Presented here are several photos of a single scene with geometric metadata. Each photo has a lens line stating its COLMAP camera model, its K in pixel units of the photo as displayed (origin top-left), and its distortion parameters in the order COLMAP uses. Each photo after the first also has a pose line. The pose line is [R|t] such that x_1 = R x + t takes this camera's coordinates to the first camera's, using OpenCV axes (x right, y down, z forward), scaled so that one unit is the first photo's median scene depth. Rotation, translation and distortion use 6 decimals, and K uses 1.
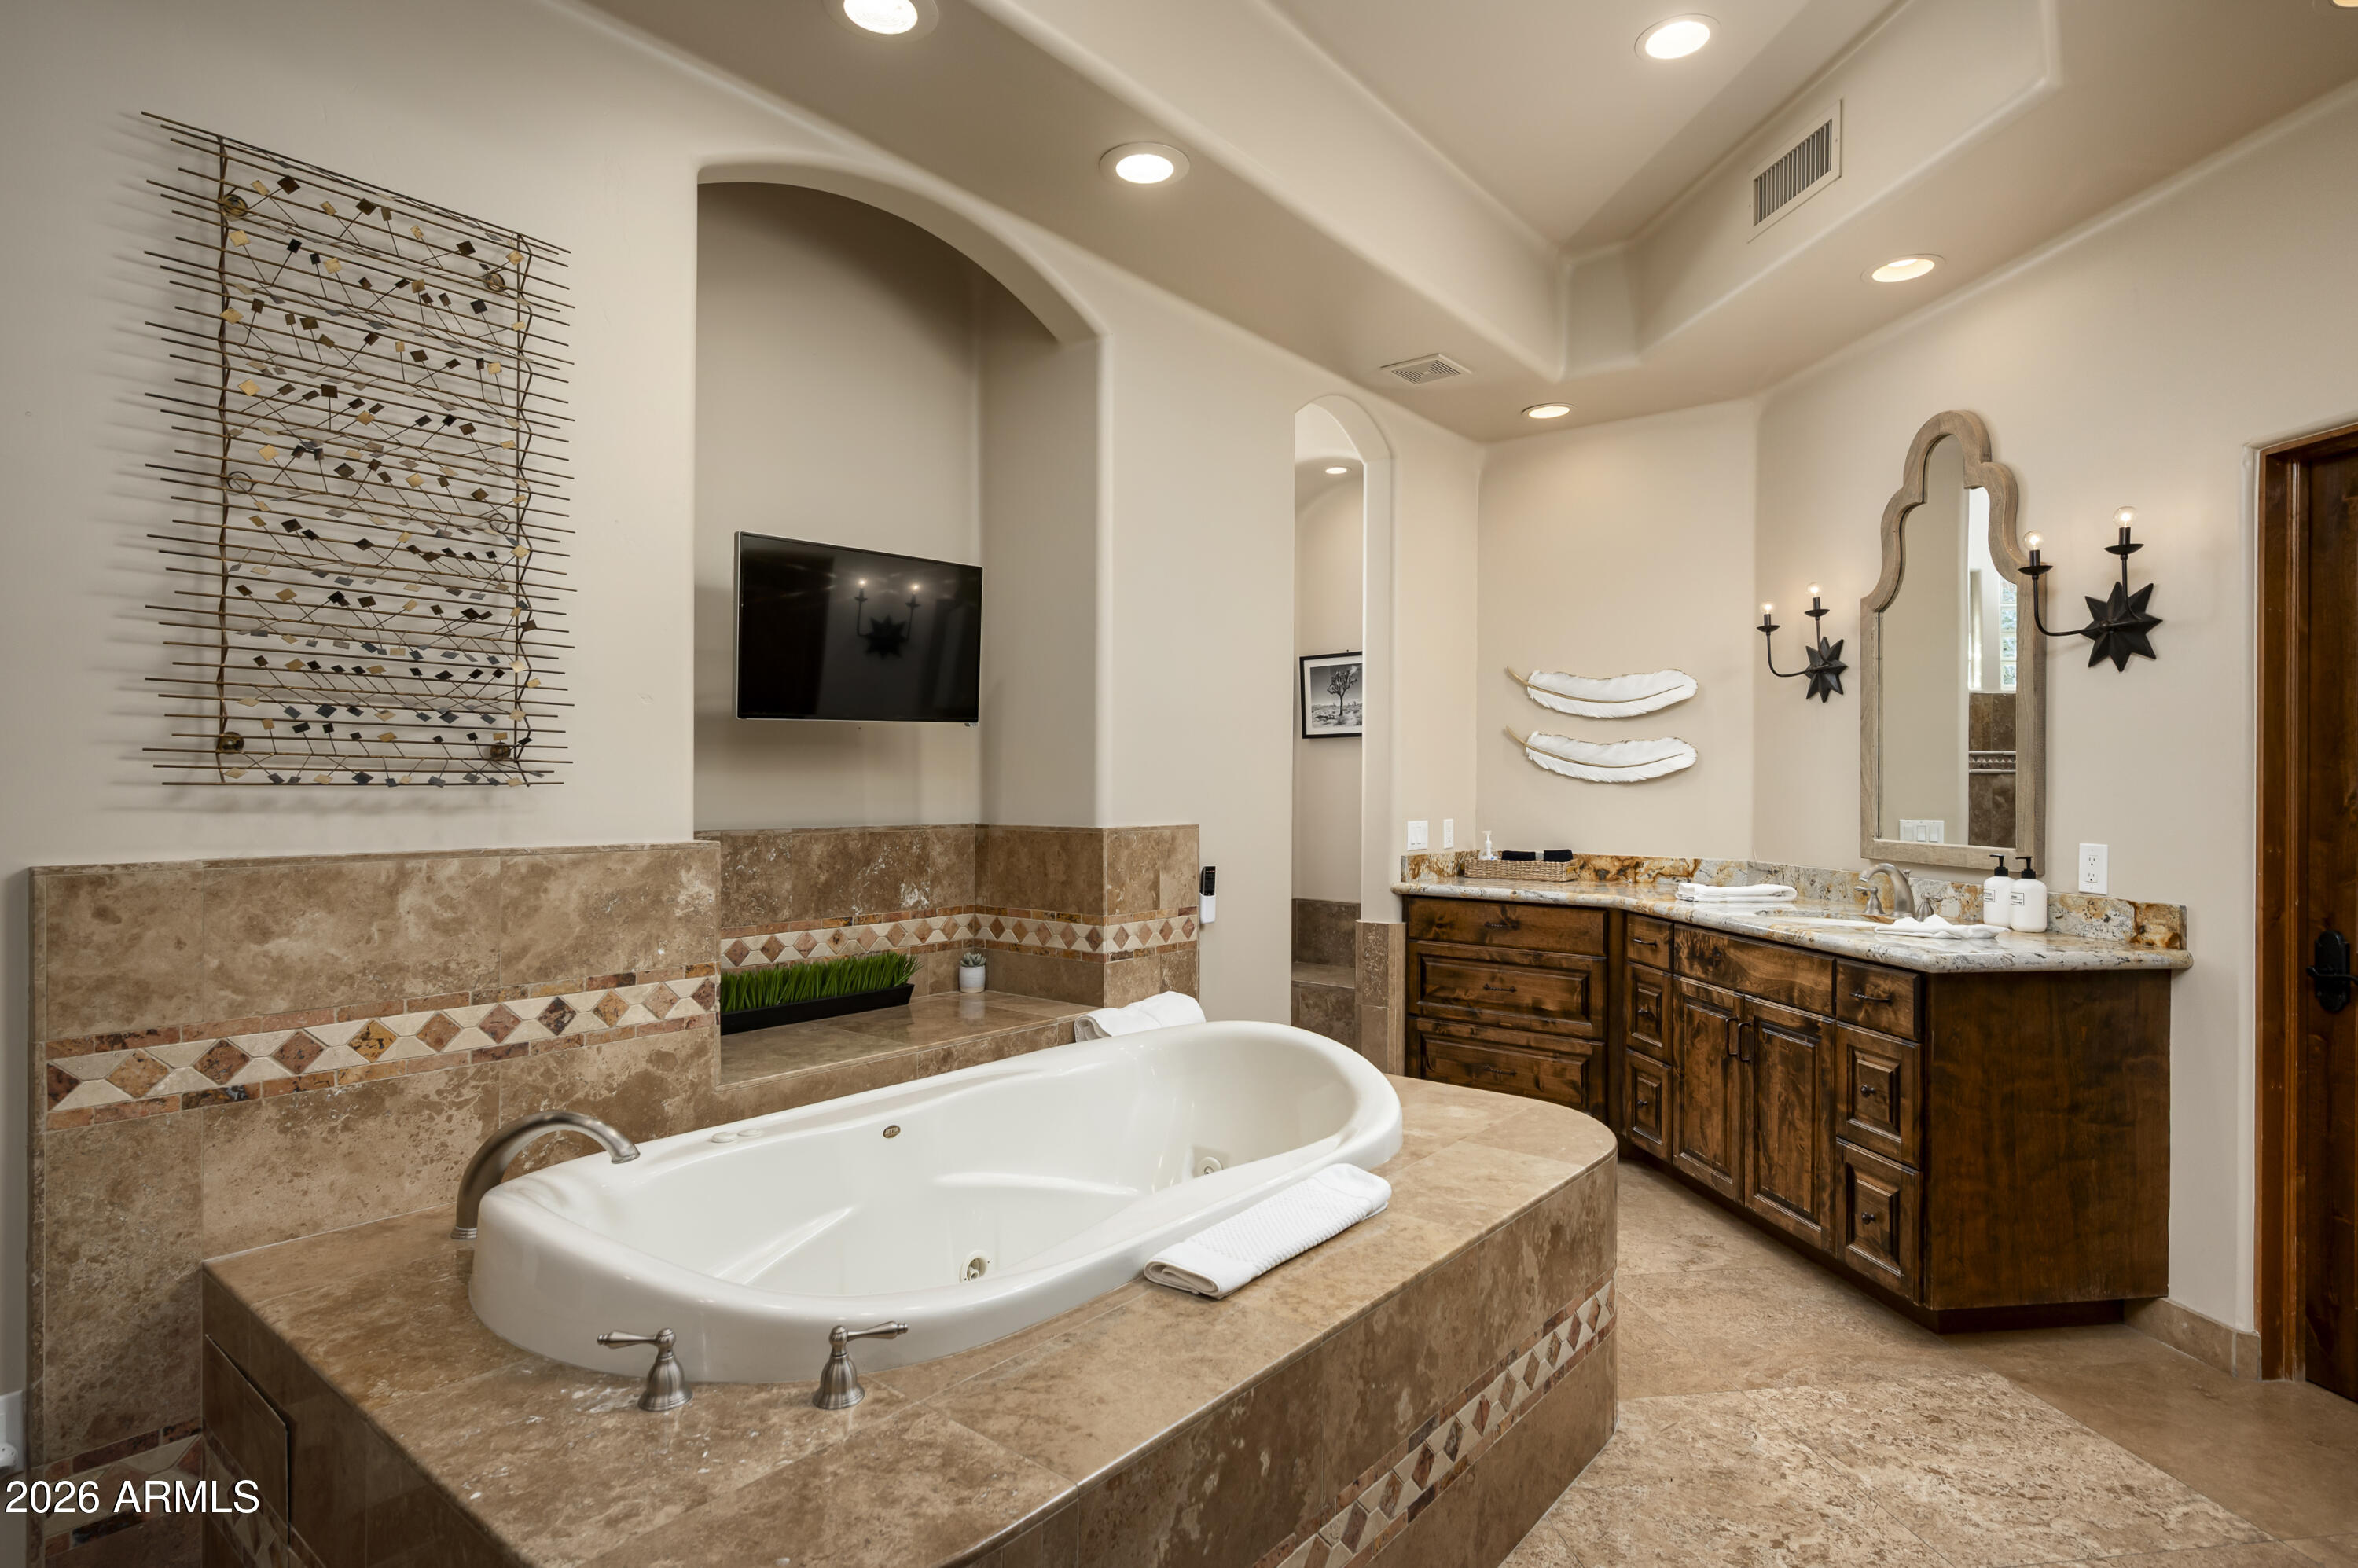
lens RADIAL K [[1200.6, 0, 1181.9], [0, 1200.6, 777.6], [0, 0, 1]] dist [-0.005898, -0.000822]
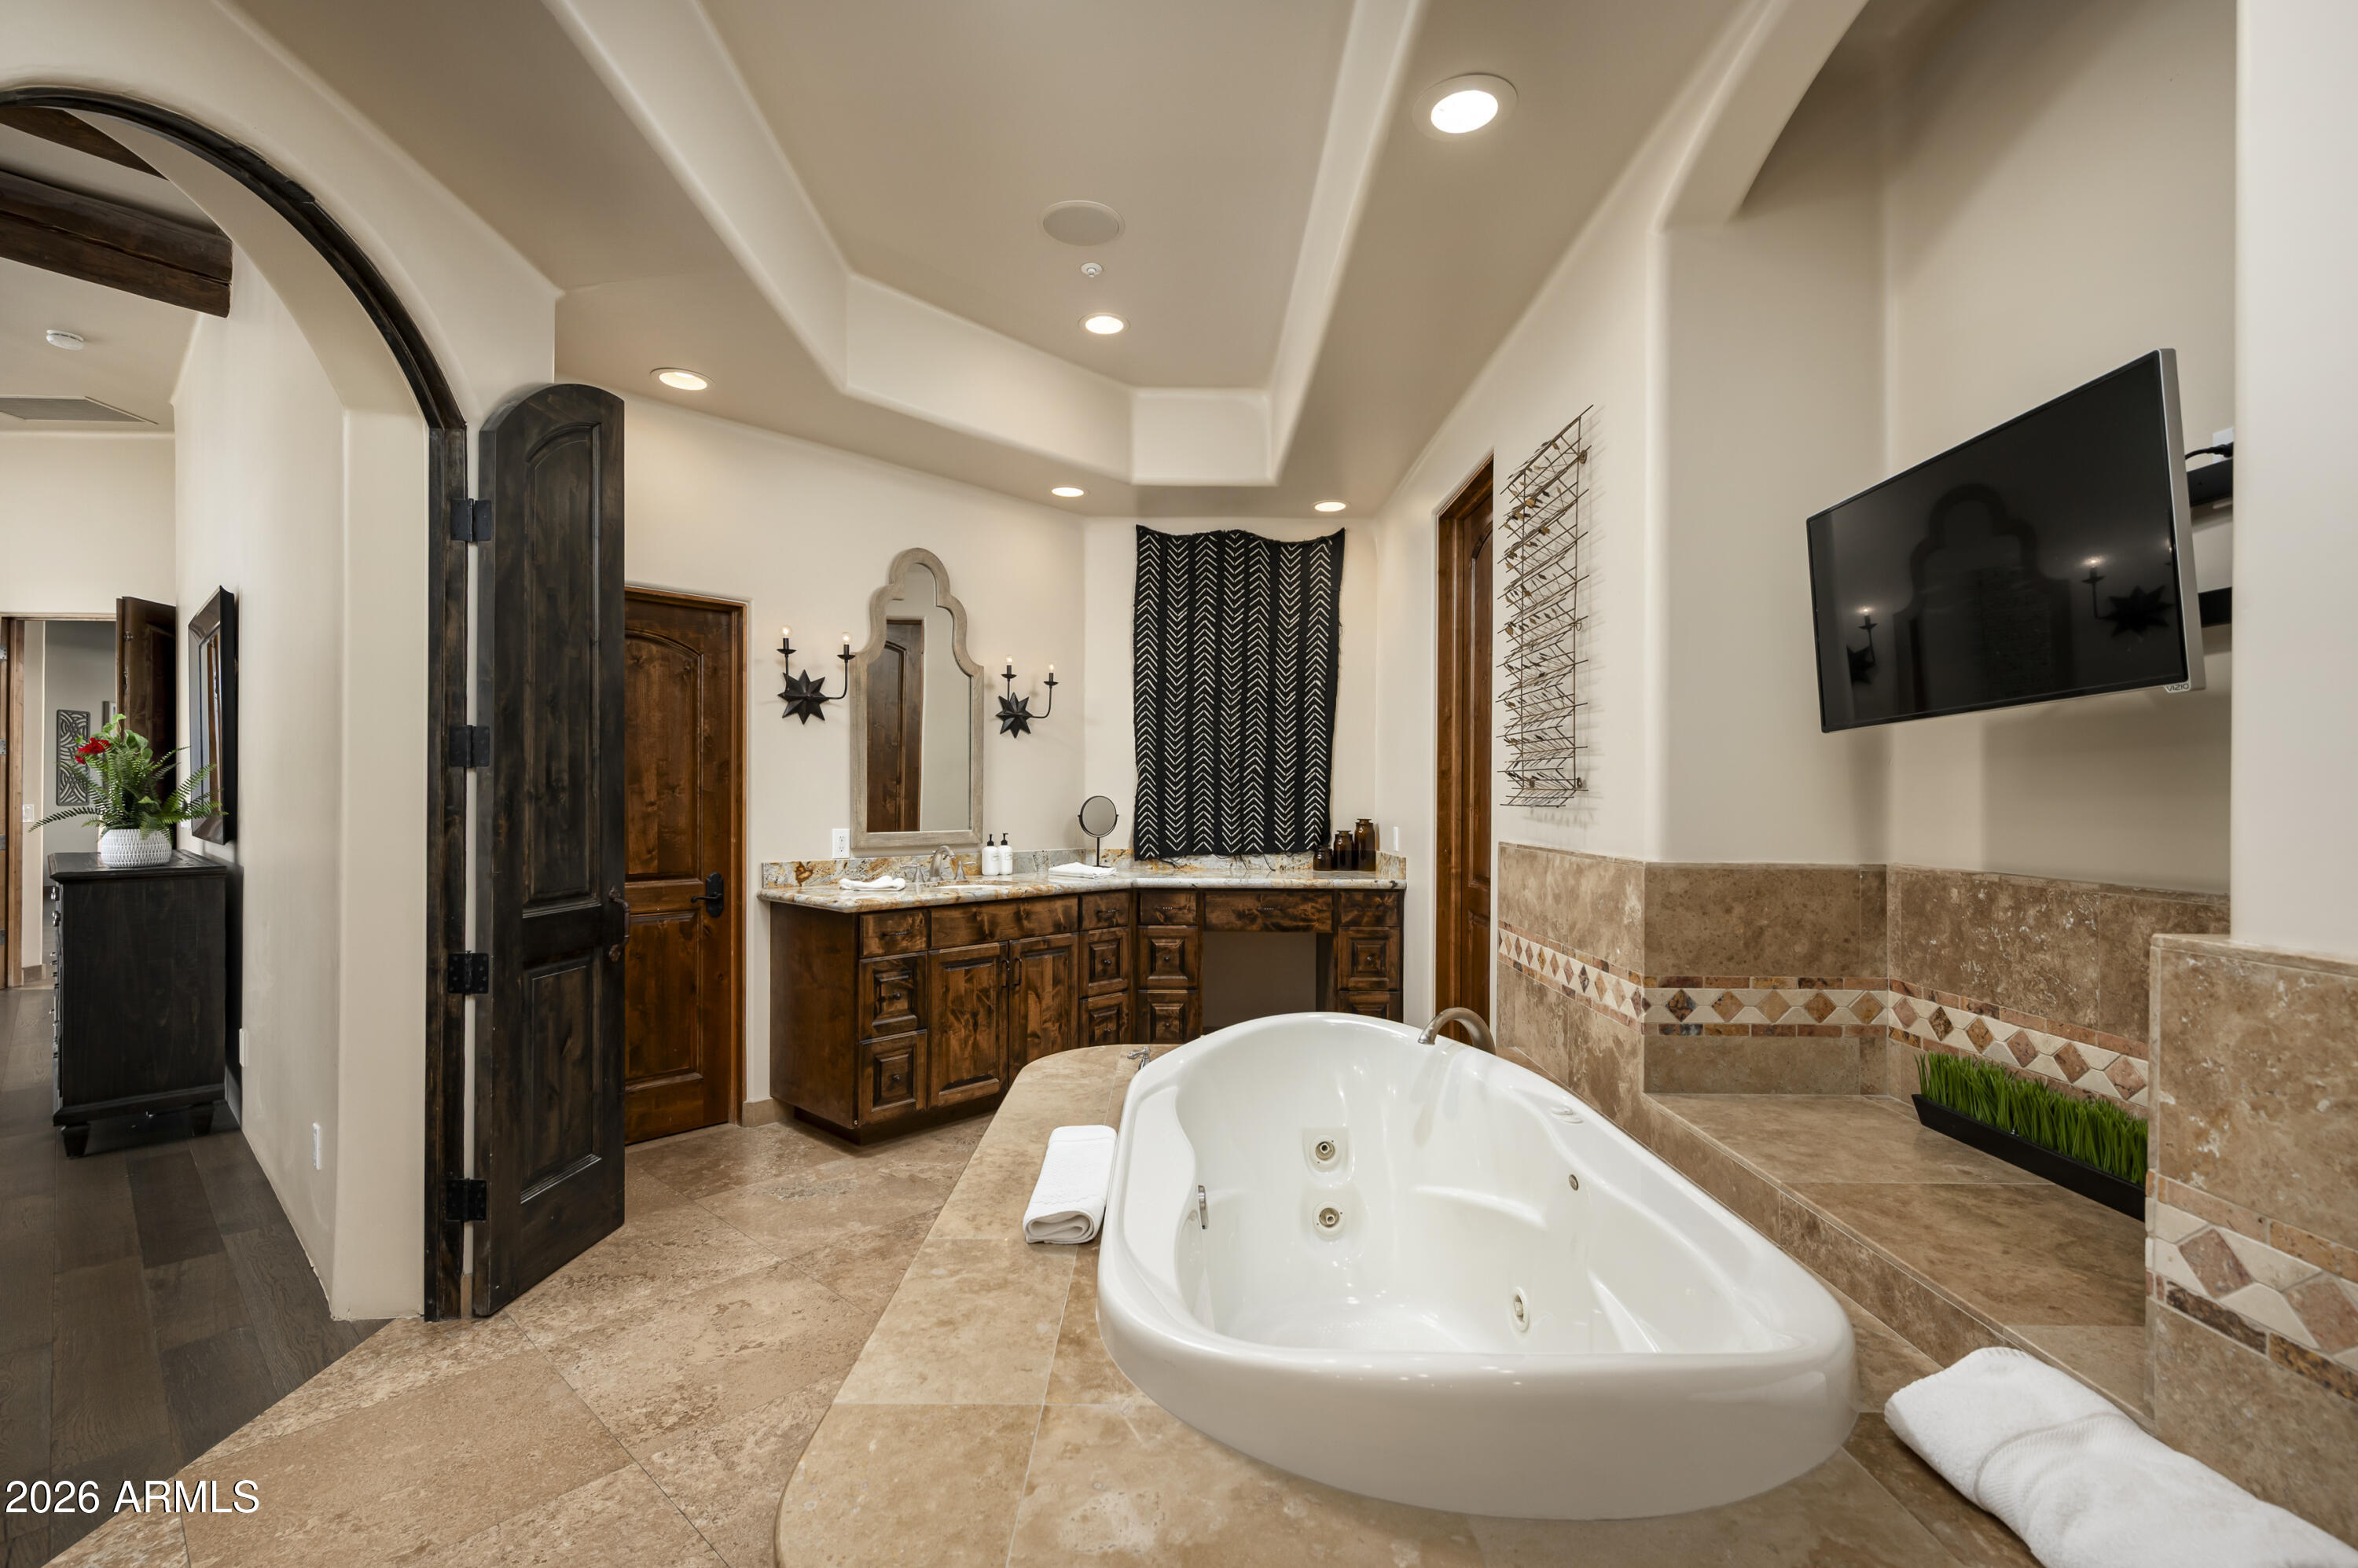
lens RADIAL K [[1026.5, 0, 1179.8], [0, 1026.5, 796.1], [0, 0, 1]] dist [0.001830, 0.000128]
pose [[-0.768282, -0.008851, -0.640050, 0.398862], [-0.005861, 0.999960, -0.006792, 0.003082], [0.640084, -0.001467, -0.768303, 1.124425]]
